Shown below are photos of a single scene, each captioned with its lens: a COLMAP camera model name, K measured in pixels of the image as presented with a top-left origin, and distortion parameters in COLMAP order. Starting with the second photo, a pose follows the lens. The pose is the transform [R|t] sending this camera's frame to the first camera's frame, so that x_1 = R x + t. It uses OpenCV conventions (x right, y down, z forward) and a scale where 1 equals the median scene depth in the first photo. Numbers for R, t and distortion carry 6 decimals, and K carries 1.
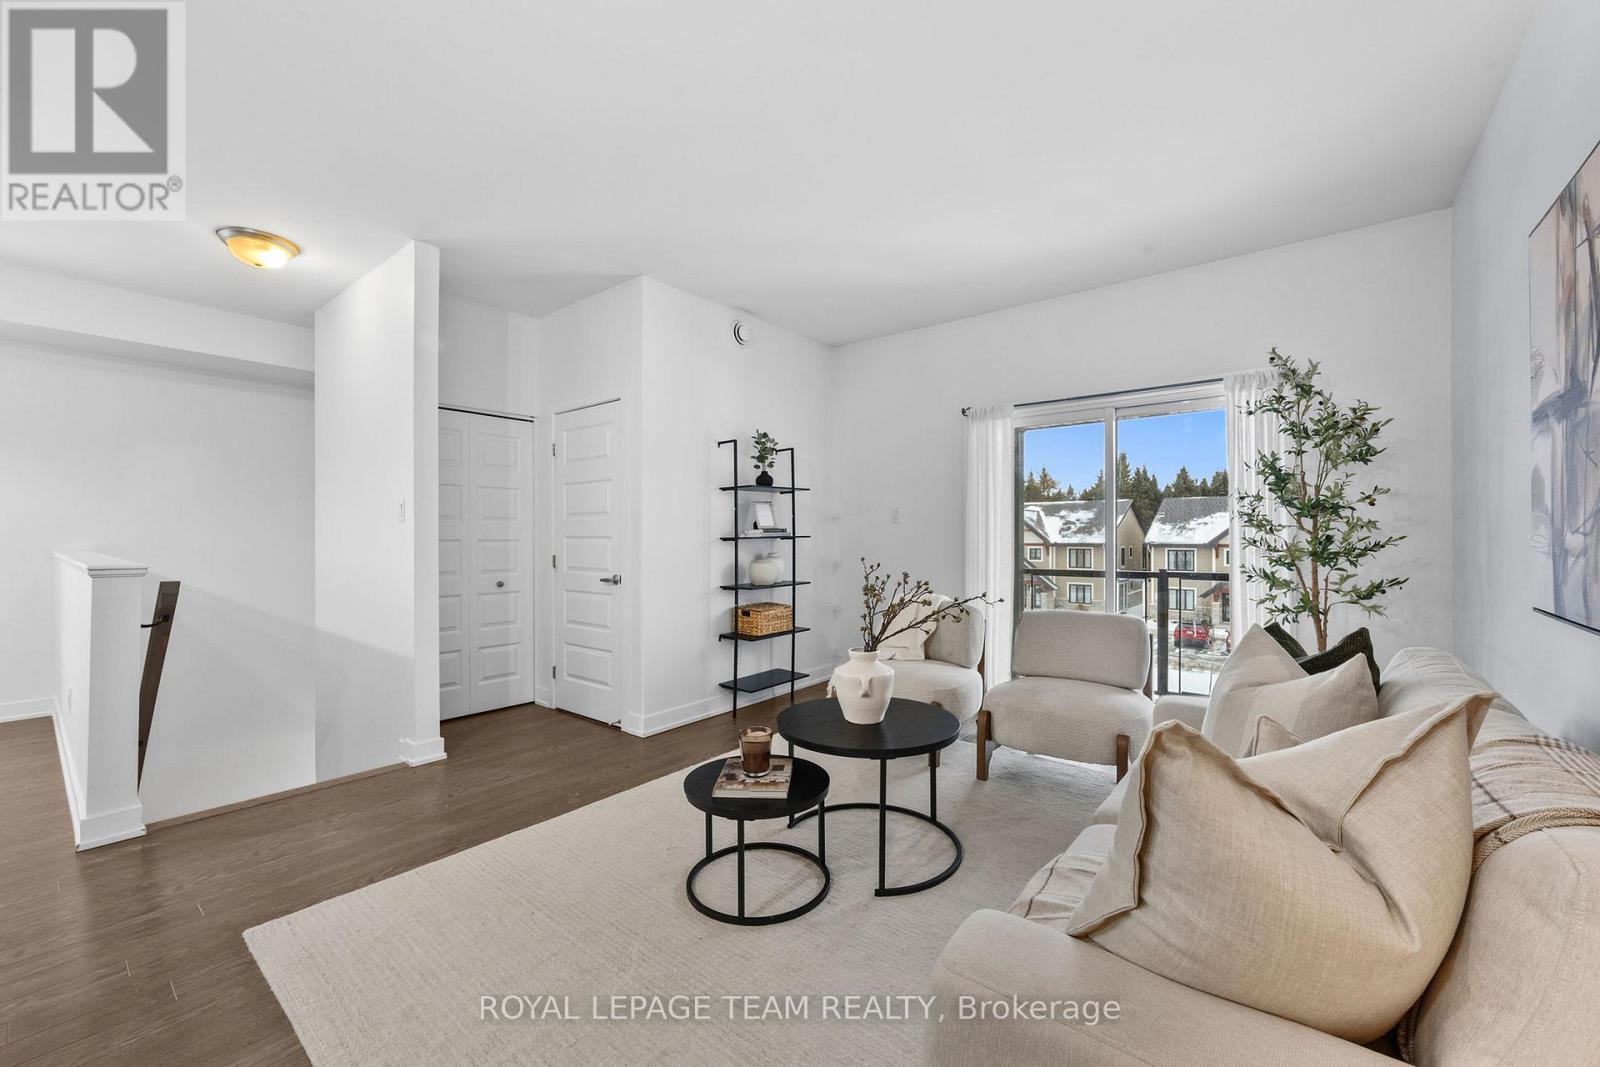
lens RADIAL K [[642.6, 0, 792.0], [0, 642.6, 533.7], [0, 0, 1]] dist [0.002917, 0.000195]
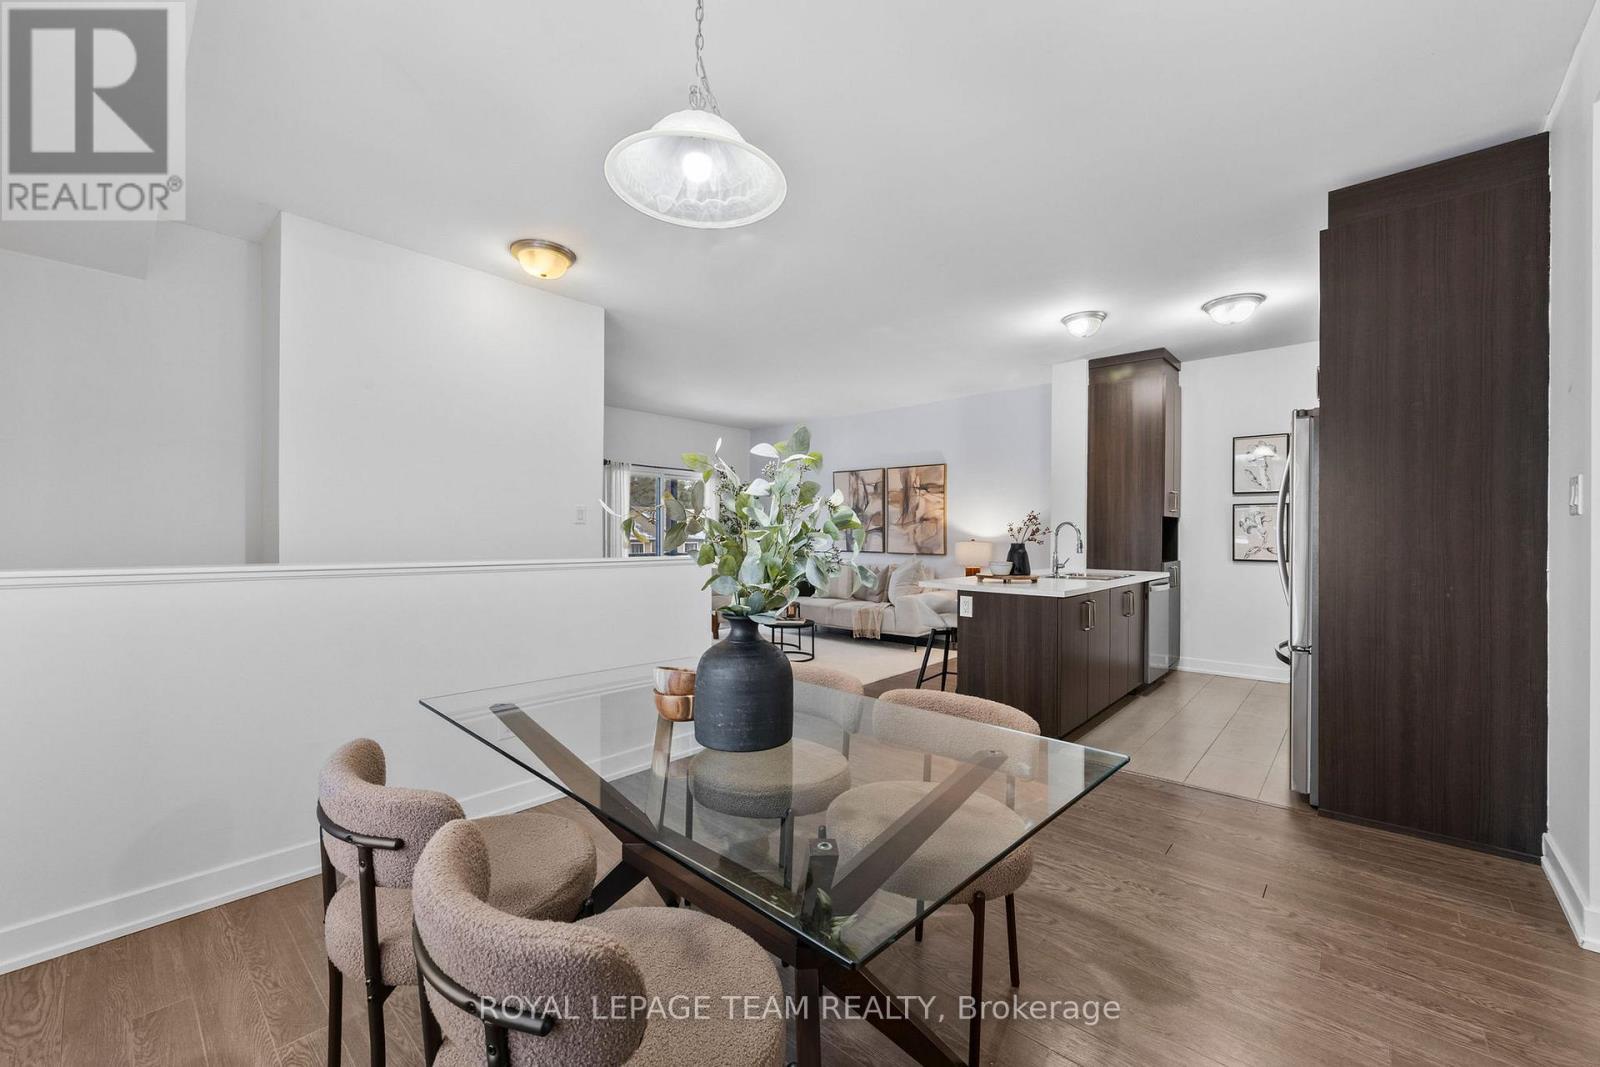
lens RADIAL K [[642.6, 0, 802.5], [0, 642.6, 534.0], [0, 0, 1]] dist [0.002917, 0.000195]
pose [[0.044279, -0.001663, 0.999018, -1.420374], [-0.000711, 0.999998, 0.001696, -0.001845], [-0.999019, -0.000785, 0.044278, 0.408599]]
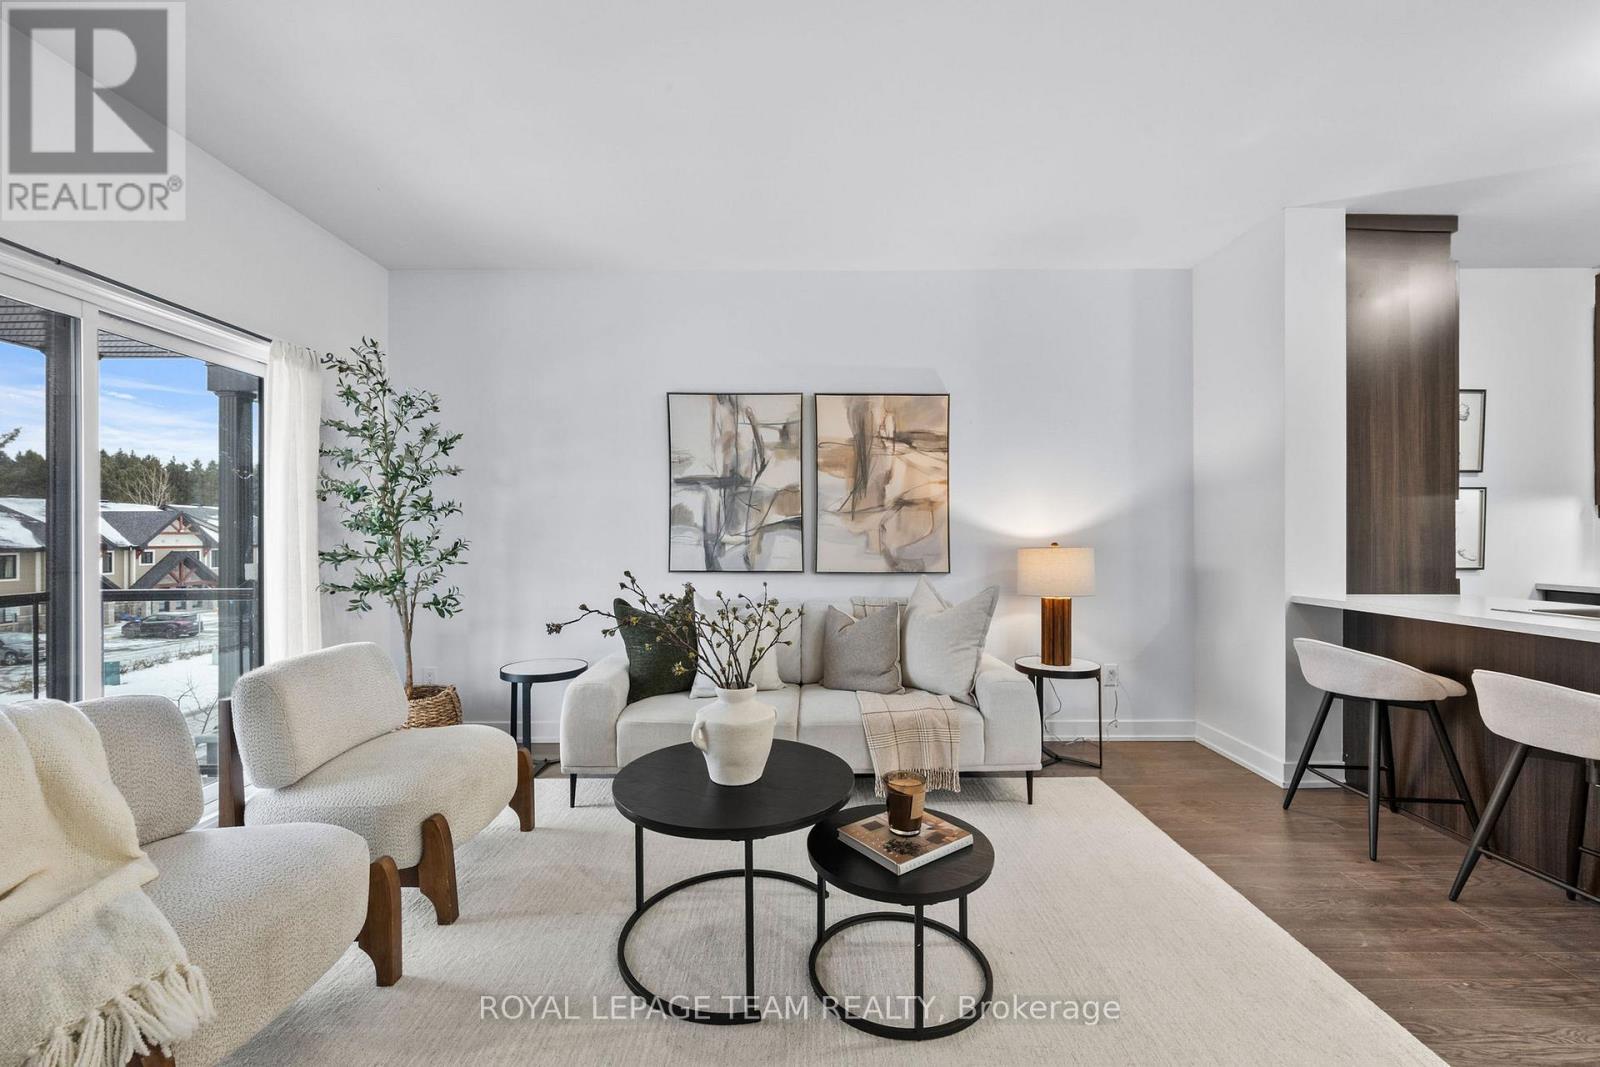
lens RADIAL K [[642.6, 0, 799.7], [0, 642.6, 536.0], [0, 0, 1]] dist [0.002917, 0.000195]
pose [[-0.640656, 0.002795, 0.767823, -0.290192], [0.003599, 0.999993, -0.000638, 0.005440], [-0.767820, 0.002355, -0.640662, 0.797970]]
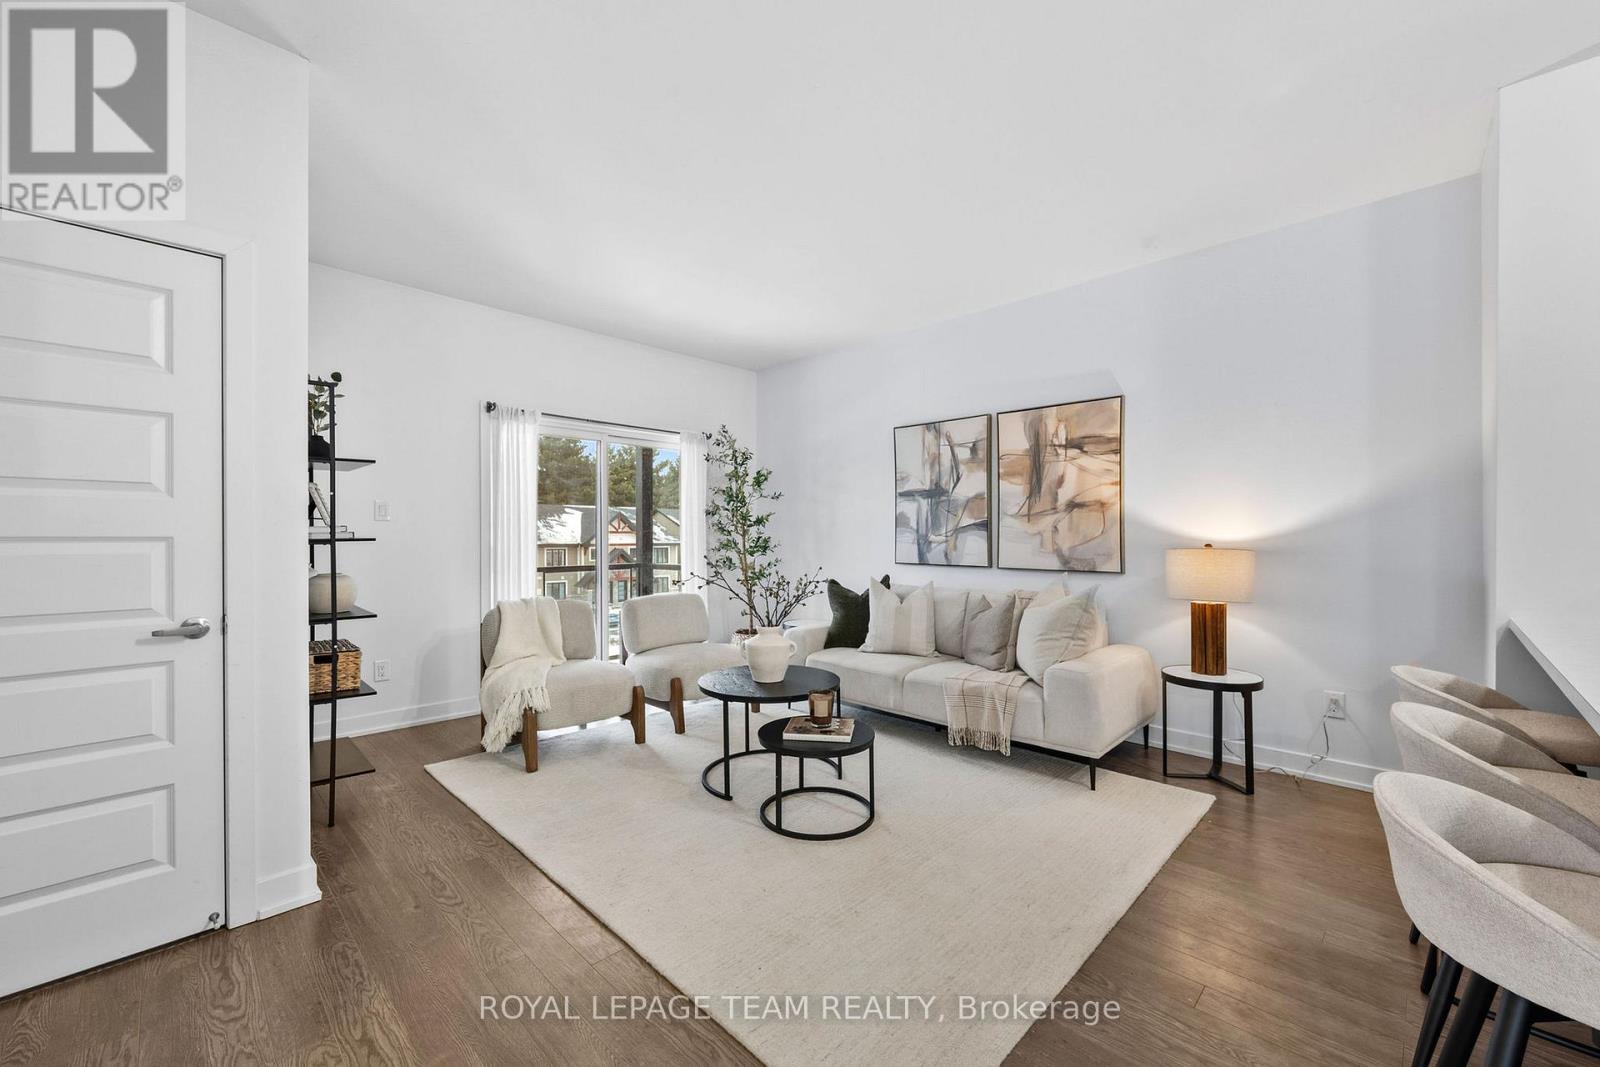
lens RADIAL K [[642.6, 0, 806.3], [0, 642.6, 535.8], [0, 0, 1]] dist [0.002917, 0.000195]
pose [[0.083457, 0.001356, 0.996510, -0.642801], [0.002433, 0.999996, -0.001565, 0.005056], [-0.996508, 0.002555, 0.083454, 0.458834]]
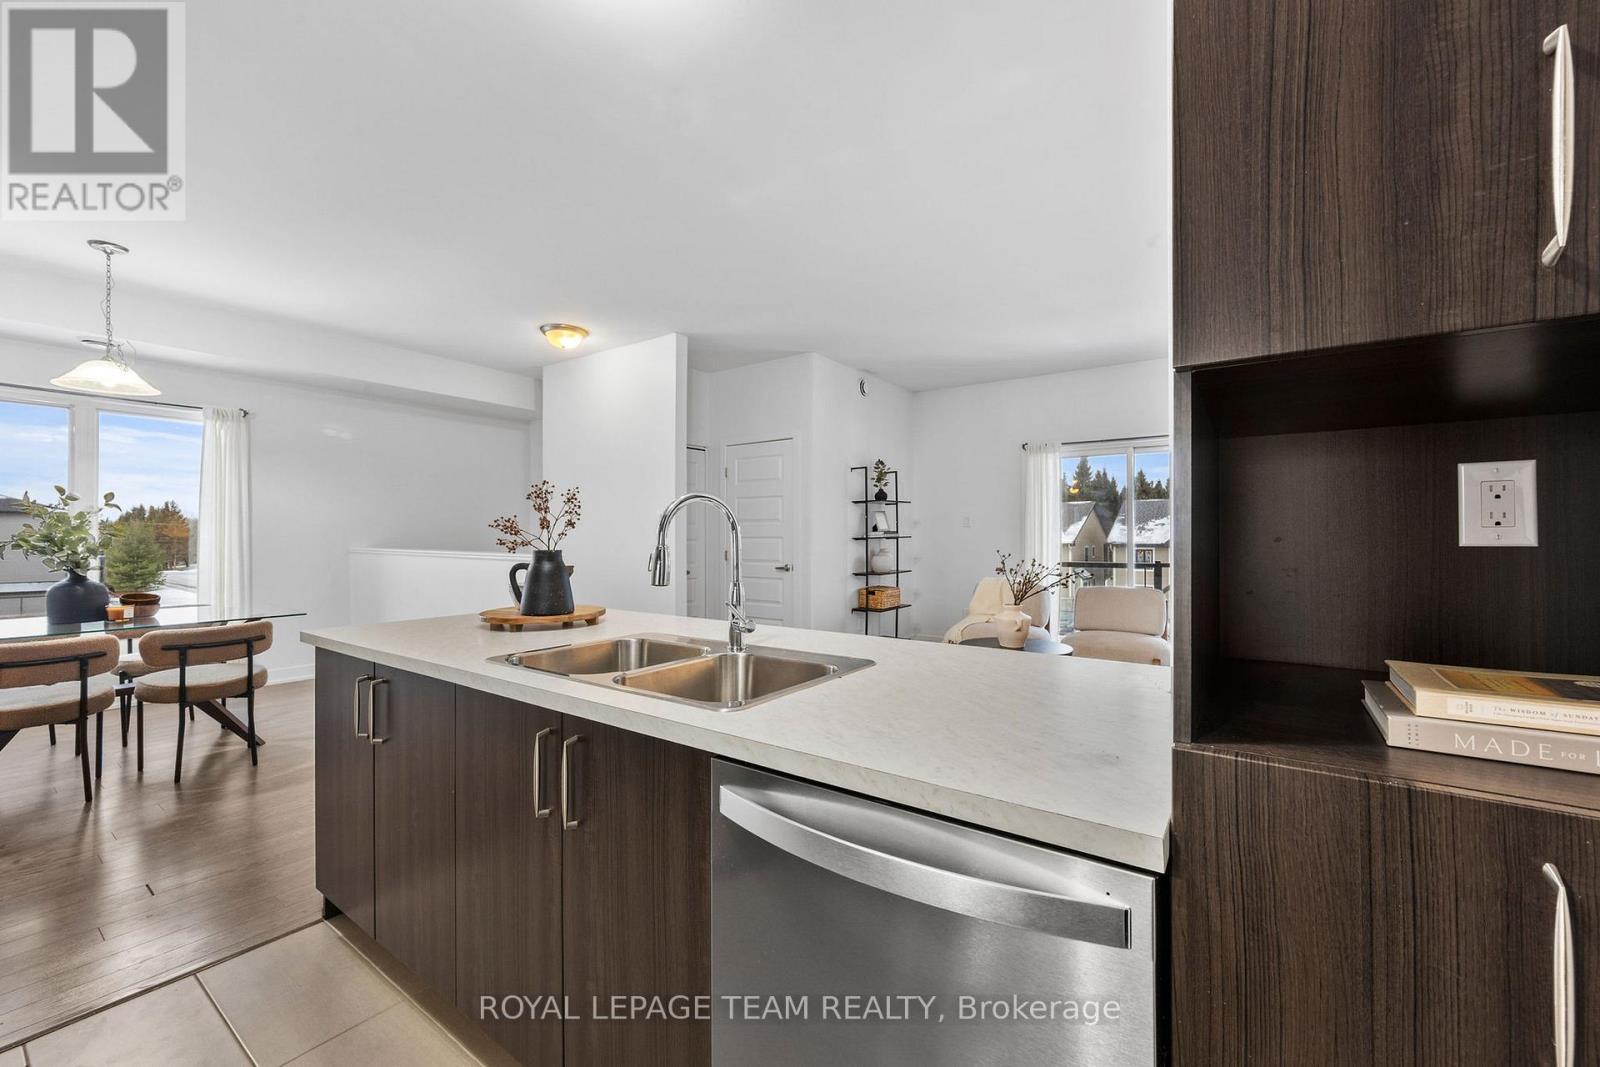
lens RADIAL K [[642.6, 0, 795.4], [0, 642.6, 534.1], [0, 0, 1]] dist [0.002917, 0.000195]
pose [[0.998493, 0.000318, 0.054880, -0.300533], [-0.000348, 1.000000, 0.000538, -0.002172], [-0.054879, -0.000556, 0.998493, -0.352895]]
